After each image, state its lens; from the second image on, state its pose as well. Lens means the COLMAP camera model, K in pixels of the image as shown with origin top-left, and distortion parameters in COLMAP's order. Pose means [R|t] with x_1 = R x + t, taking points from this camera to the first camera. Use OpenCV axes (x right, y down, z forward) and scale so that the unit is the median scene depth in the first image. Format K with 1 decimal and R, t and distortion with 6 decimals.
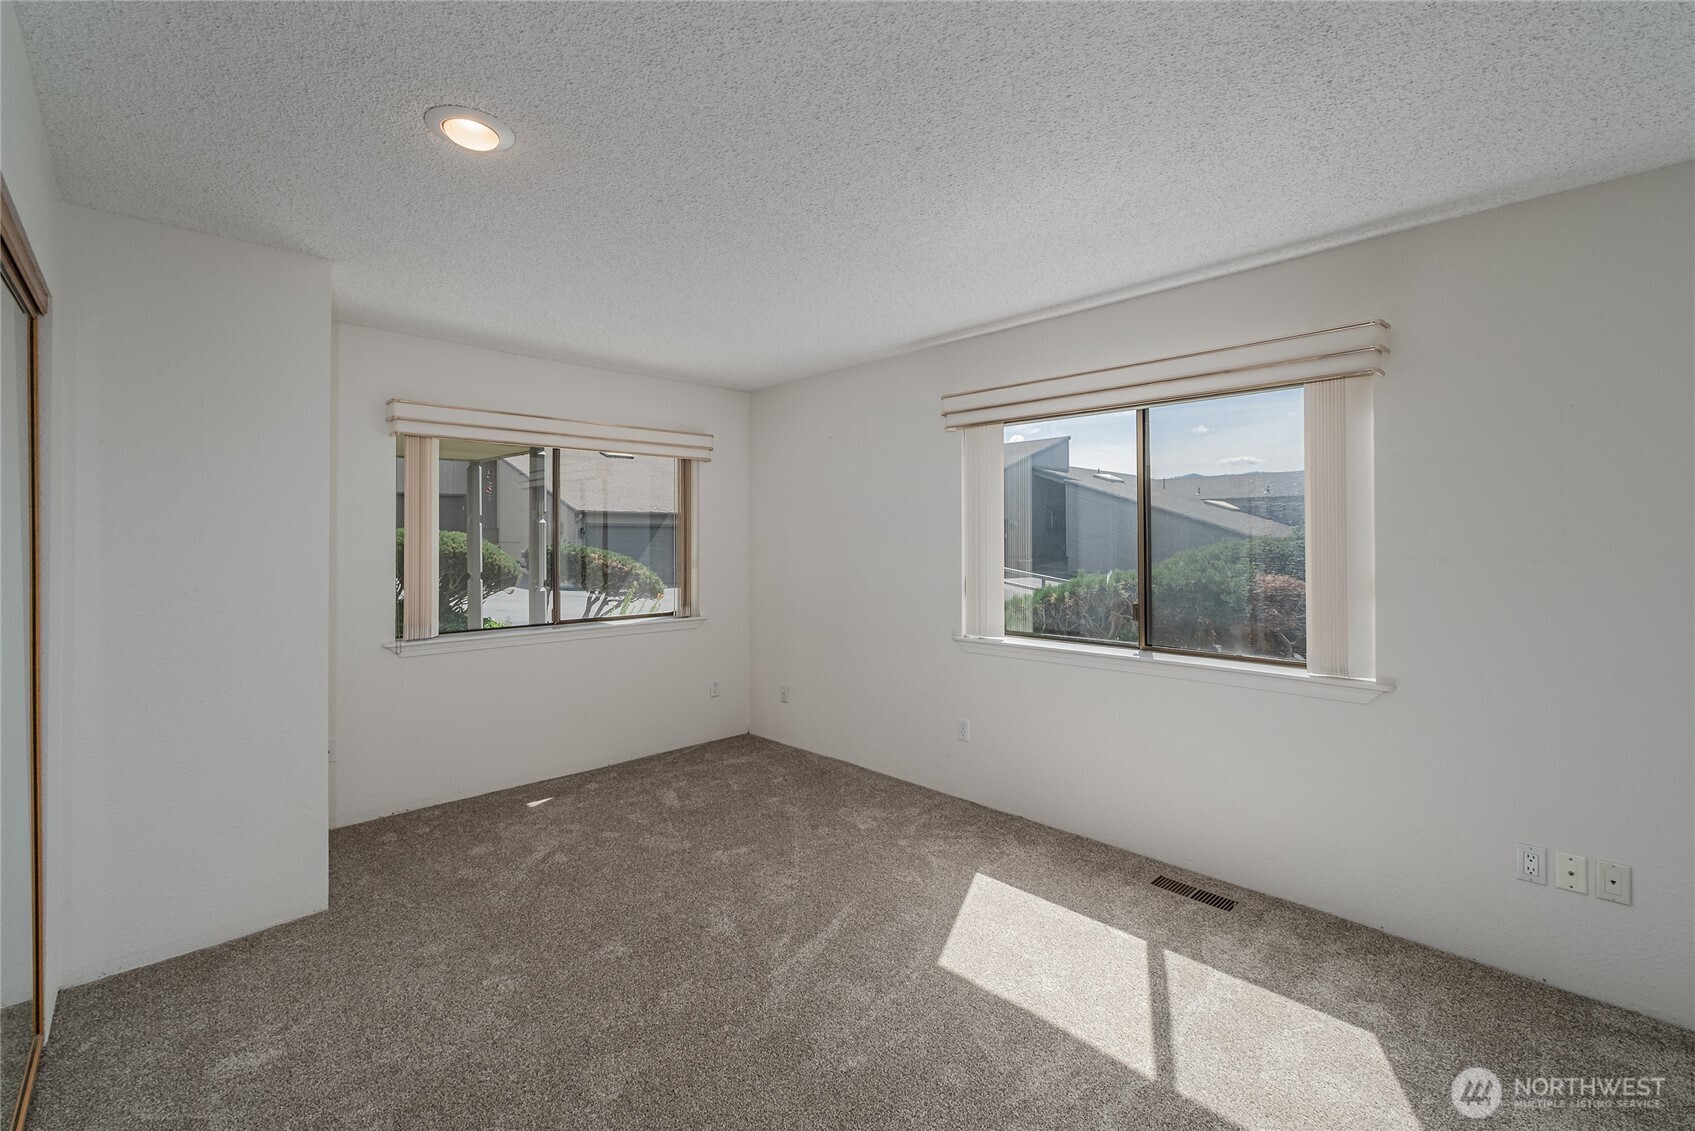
lens RADIAL K [[726.9, 0, 851.4], [0, 726.9, 552.7], [0, 0, 1]] dist [0.000986, 0.000353]
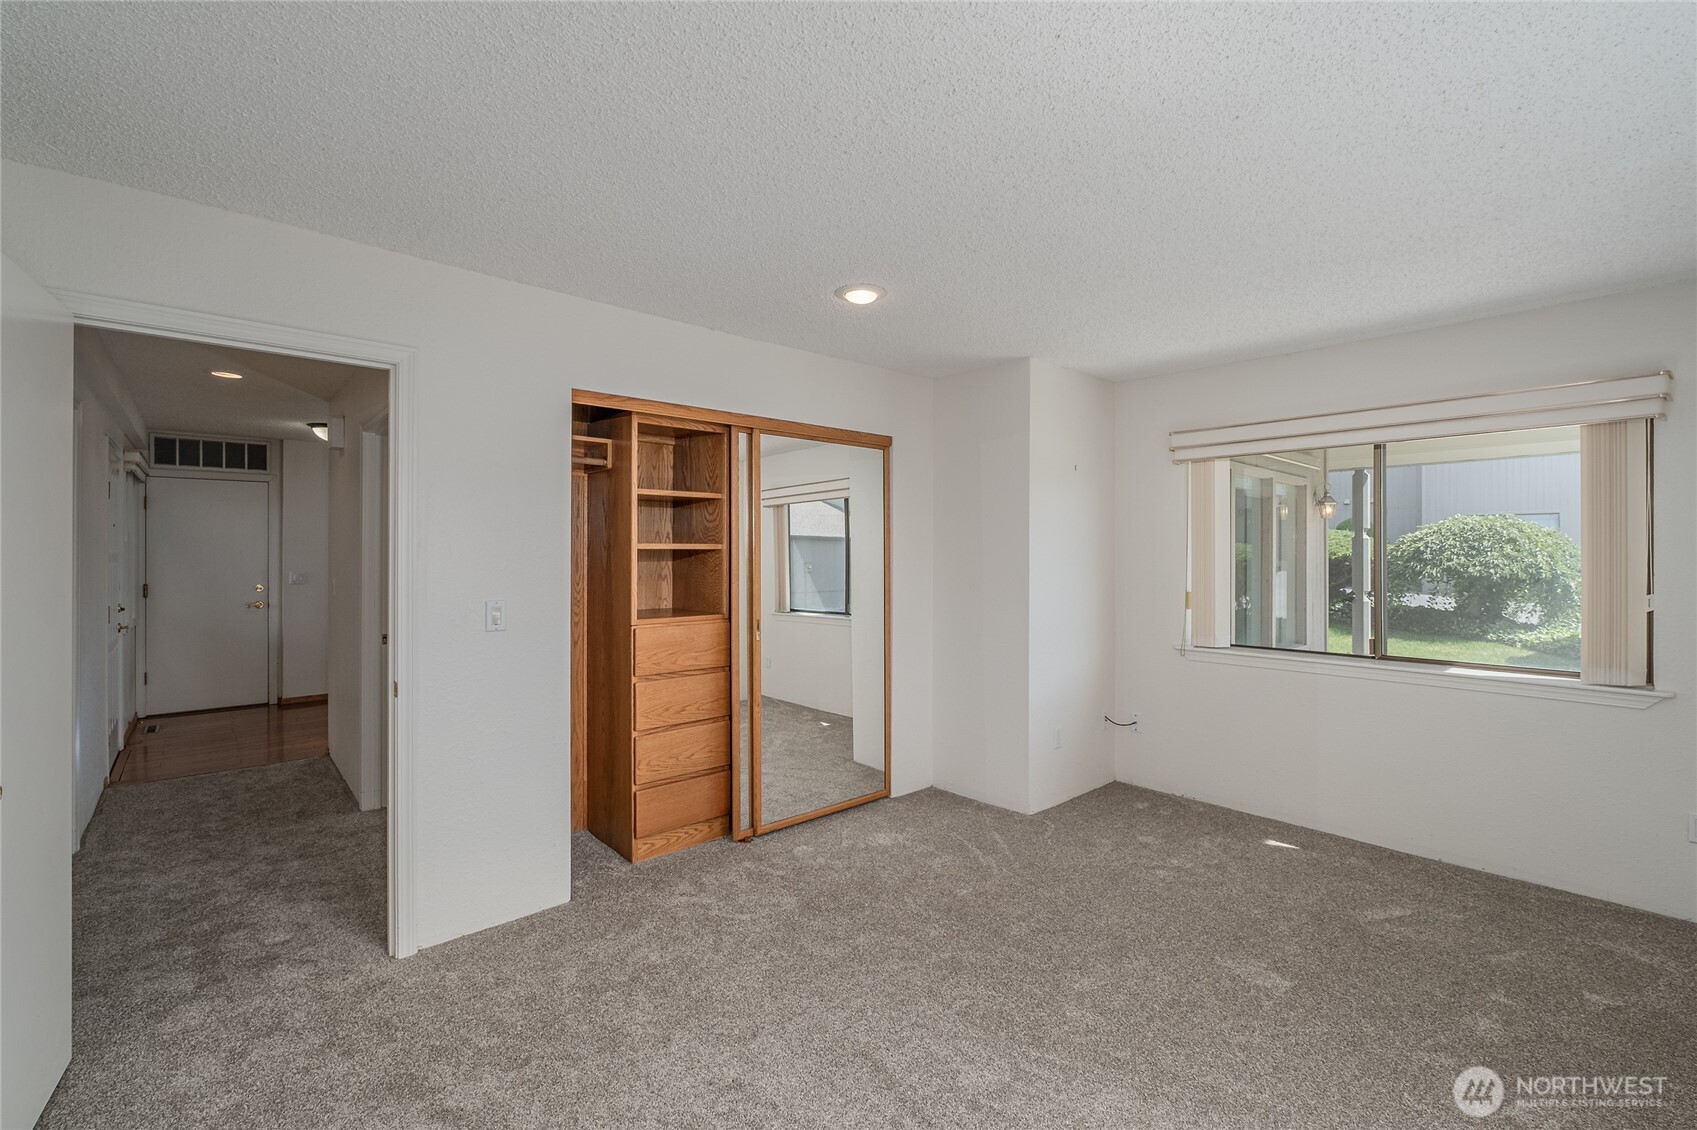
lens RADIAL K [[727.7, 0, 852.4], [0, 727.7, 552.2], [0, 0, 1]] dist [0.000986, 0.000353]
pose [[-0.025317, 0.002102, -0.999677, 0.510555], [-0.022976, 0.999732, 0.002684, -0.015529], [0.999415, 0.023037, -0.025262, 0.484133]]
